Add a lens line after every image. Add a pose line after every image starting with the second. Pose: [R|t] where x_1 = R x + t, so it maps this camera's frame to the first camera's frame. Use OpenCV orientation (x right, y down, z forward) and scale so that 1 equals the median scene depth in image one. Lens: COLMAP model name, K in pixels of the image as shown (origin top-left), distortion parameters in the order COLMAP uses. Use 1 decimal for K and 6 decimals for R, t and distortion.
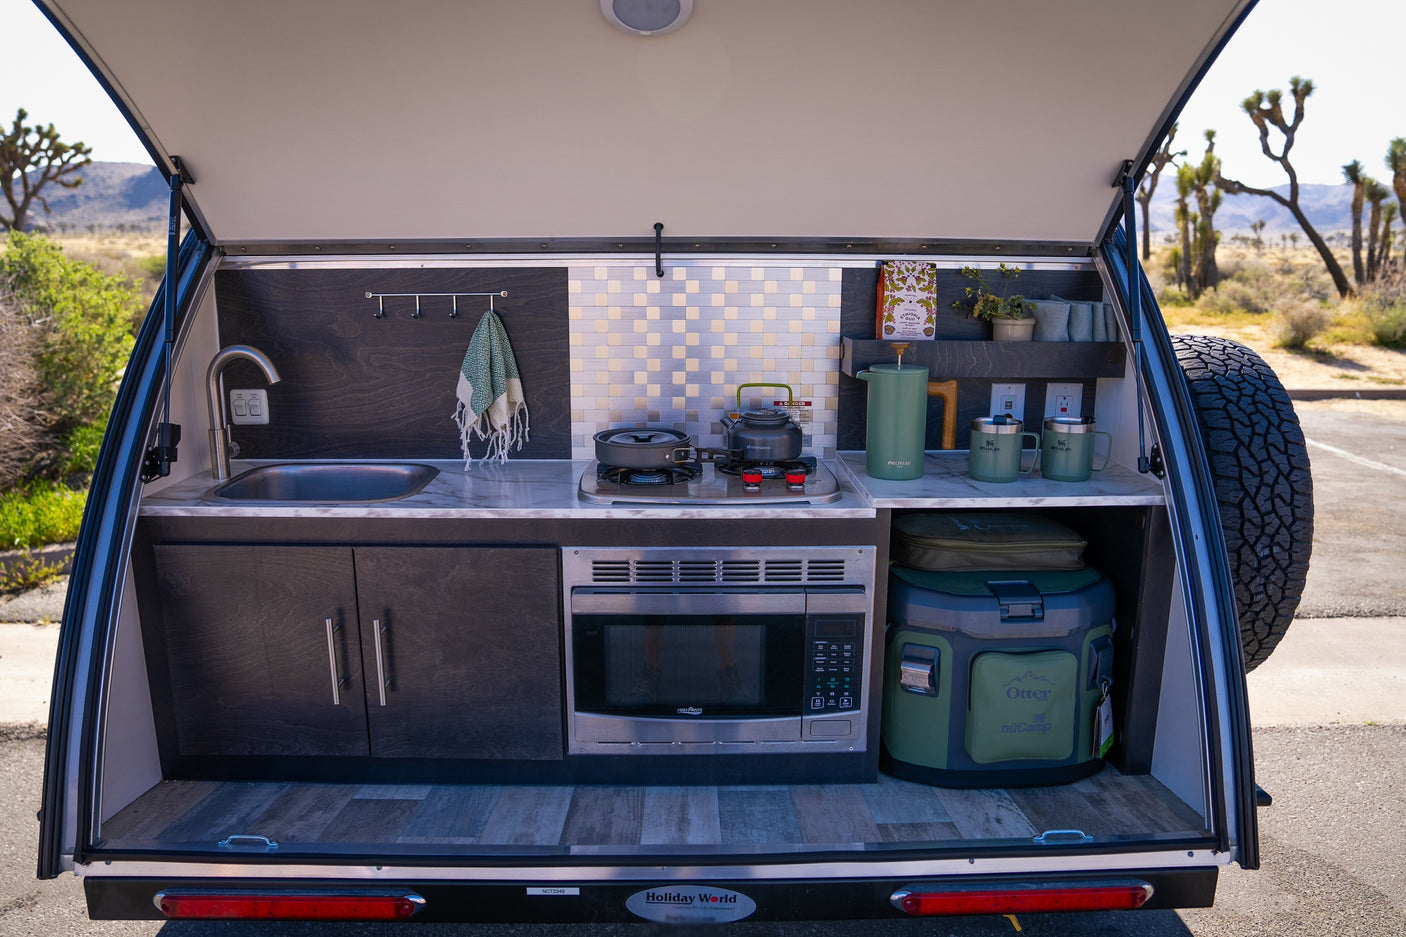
lens RADIAL K [[946.7, 0, 703.9], [0, 946.7, 446.7], [0, 0, 1]] dist [-0.068167, 0.000720]
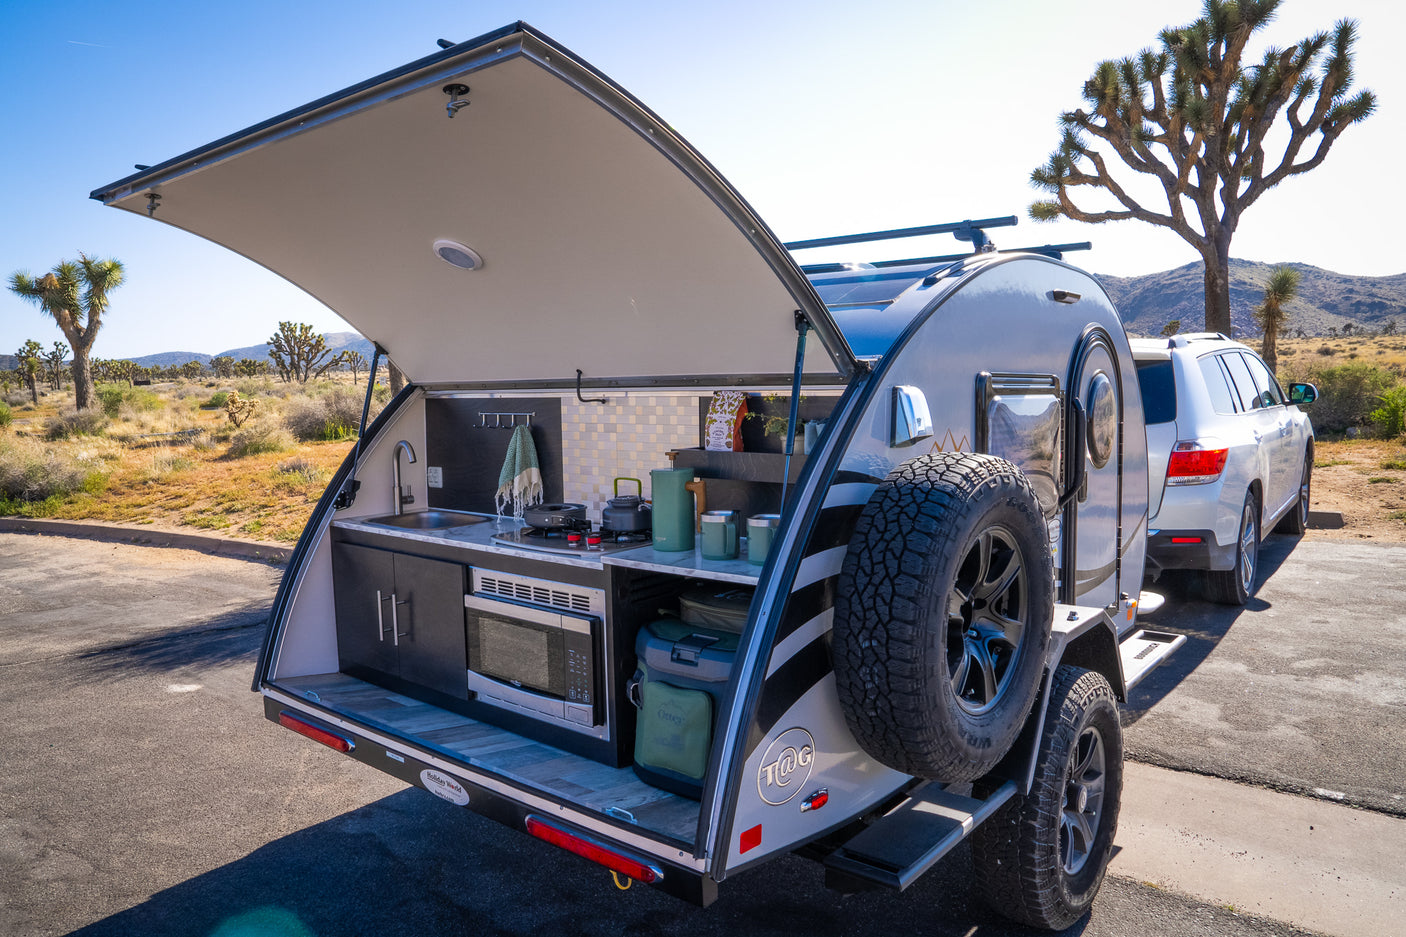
lens RADIAL K [[946.7, 0, 703.9], [0, 946.7, 446.7], [0, 0, 1]] dist [-0.068167, 0.000720]
pose [[0.767851, 0.027334, -0.640045, 1.099956], [-0.100914, 0.991777, -0.078709, -0.012652], [0.632630, 0.125026, 0.764295, -0.028853]]
